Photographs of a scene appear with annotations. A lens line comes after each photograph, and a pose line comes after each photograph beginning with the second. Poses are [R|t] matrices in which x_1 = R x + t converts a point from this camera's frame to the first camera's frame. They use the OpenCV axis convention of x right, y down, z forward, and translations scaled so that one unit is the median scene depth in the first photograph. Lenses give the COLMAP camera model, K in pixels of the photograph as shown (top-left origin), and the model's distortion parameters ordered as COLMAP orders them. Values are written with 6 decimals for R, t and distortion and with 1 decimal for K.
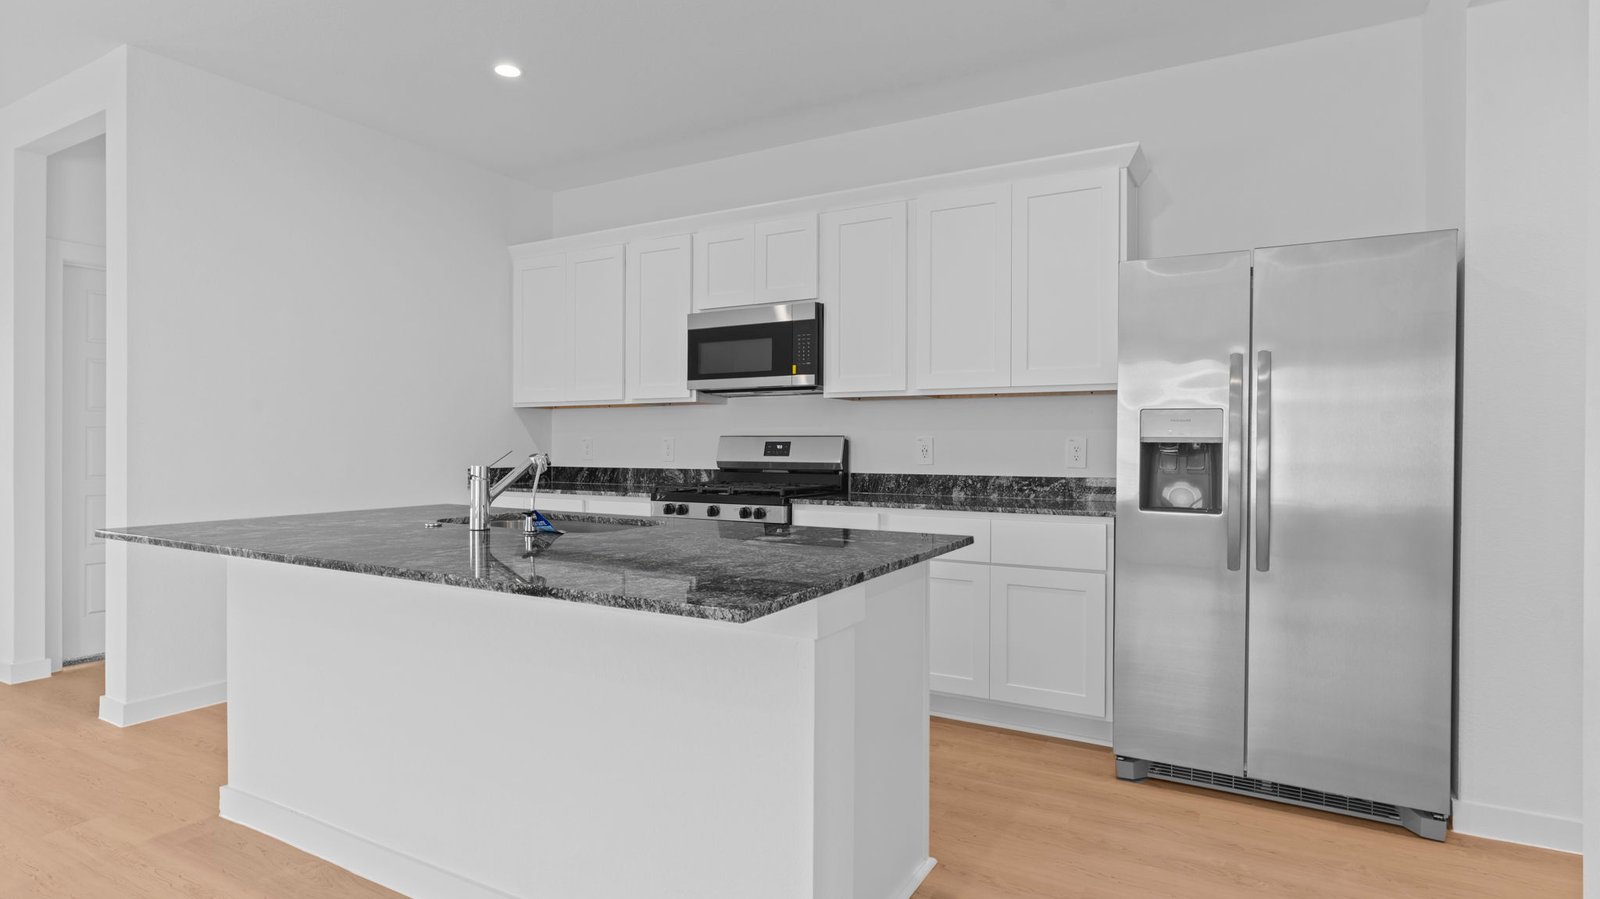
lens RADIAL K [[829.1, 0, 794.2], [0, 829.1, 447.8], [0, 0, 1]] dist [0.000479, -0.000174]
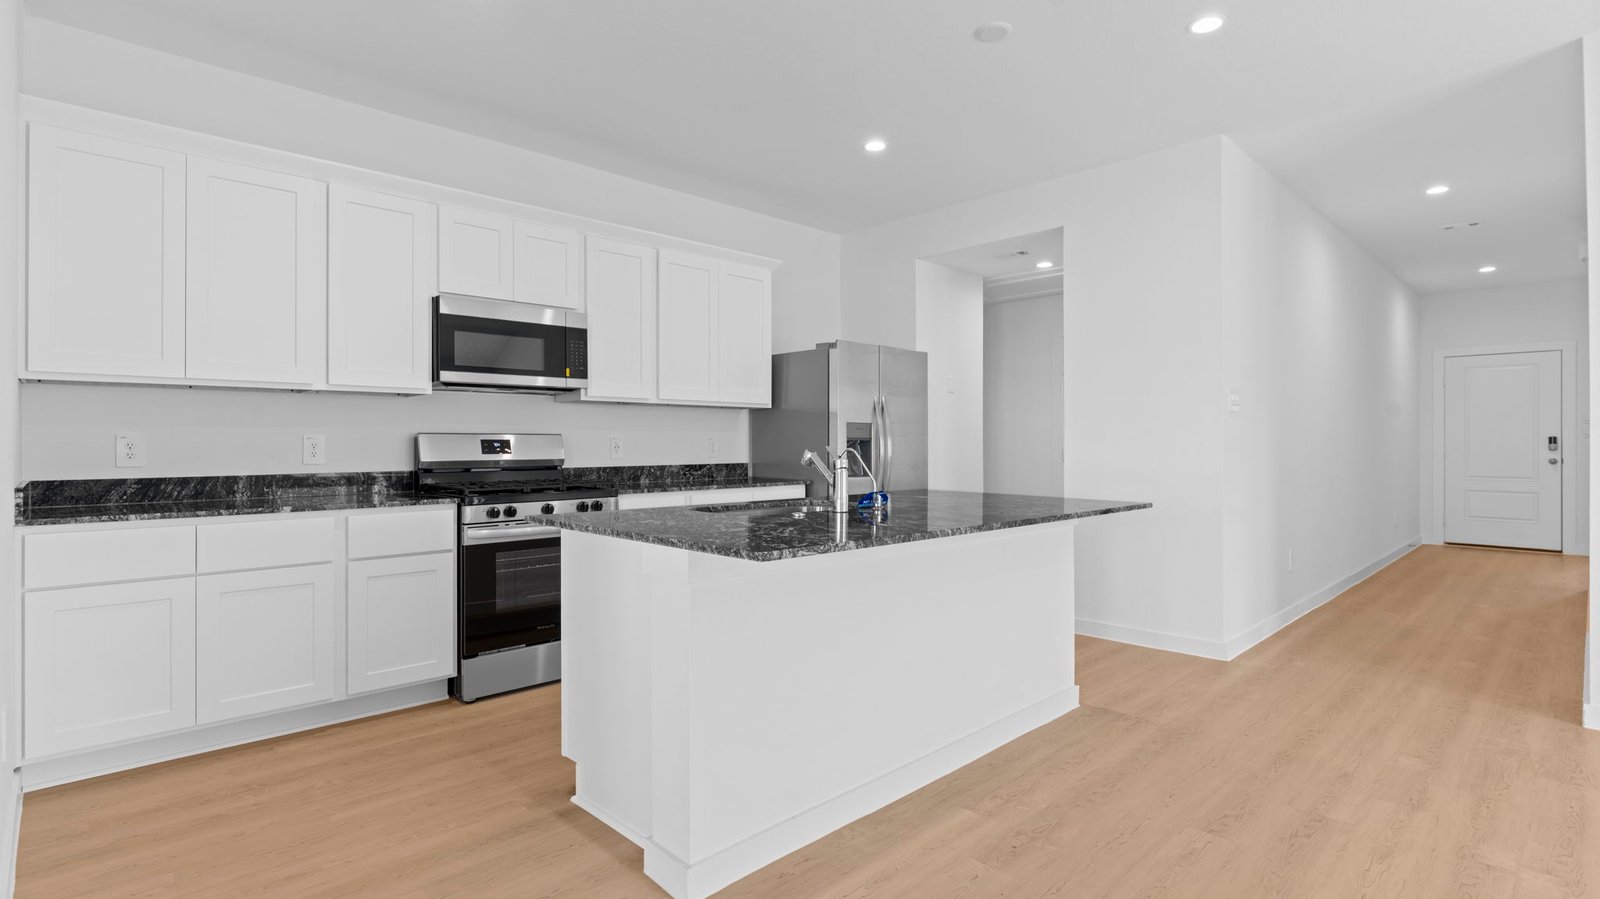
lens RADIAL K [[759.4, 0, 798.8], [0, 759.4, 441.2], [0, 0, 1]] dist [-0.002505, -0.000120]
pose [[0.290210, -0.001127, 0.956962, -0.857436], [0.006161, 0.999981, -0.000691, -0.002881], [-0.956943, 0.006096, 0.290211, 0.428987]]
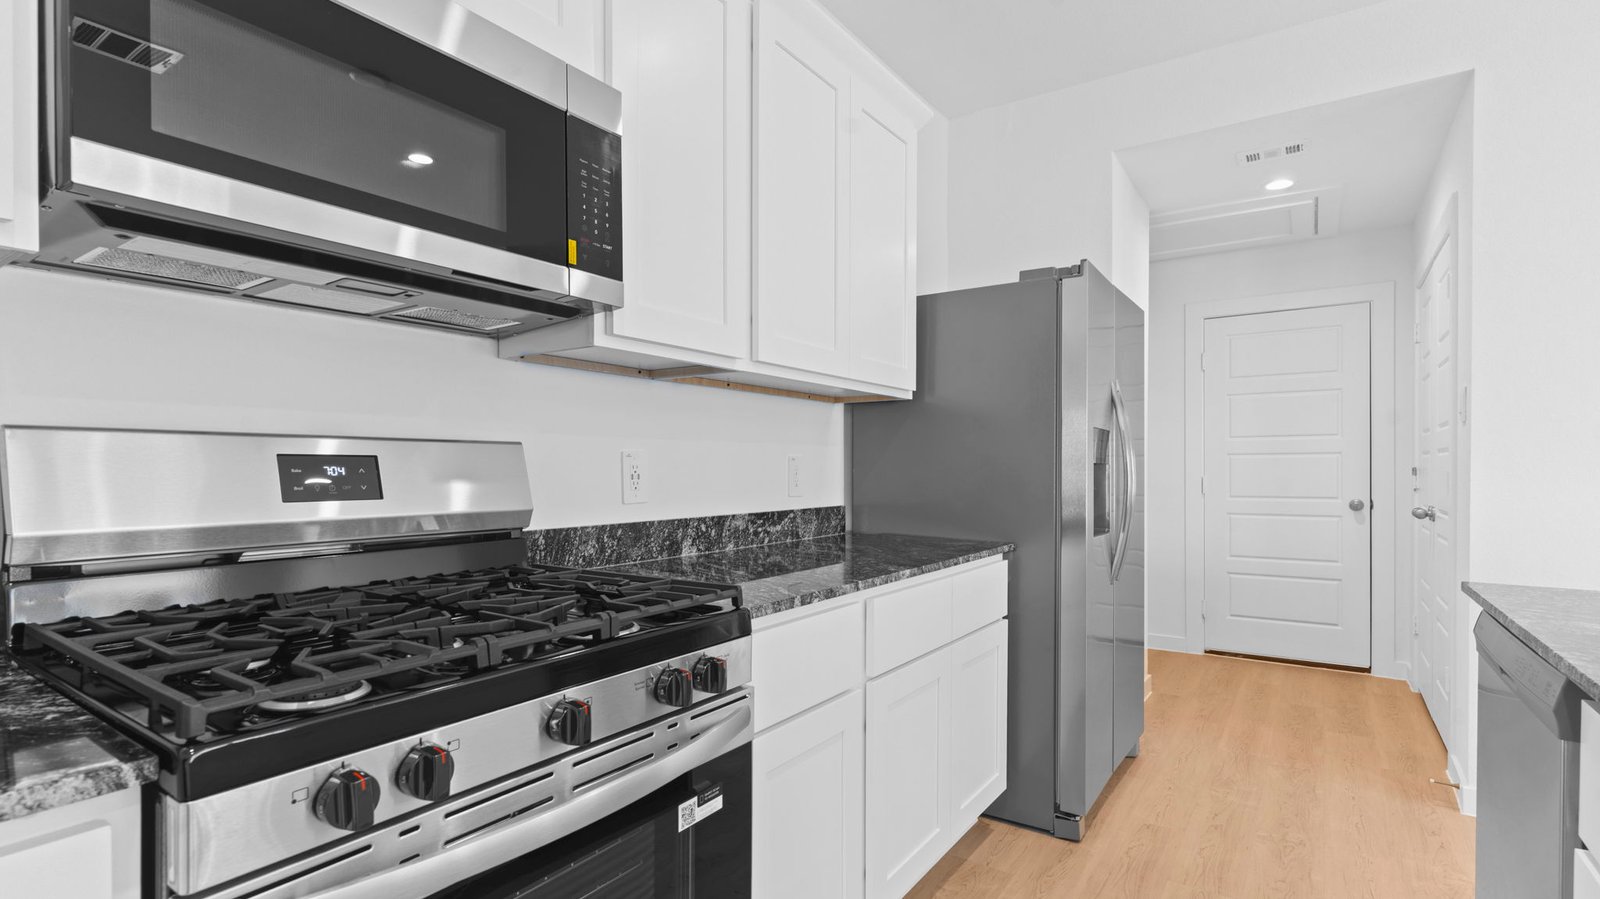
lens RADIAL K [[759.4, 0, 798.6], [0, 759.4, 474.4], [0, 0, 1]] dist [-0.002505, -0.000120]
pose [[0.088771, -0.011900, 0.995981, -0.315604], [0.002667, 0.999928, 0.011709, -0.003036], [-0.996048, 0.001617, 0.088796, 0.877389]]
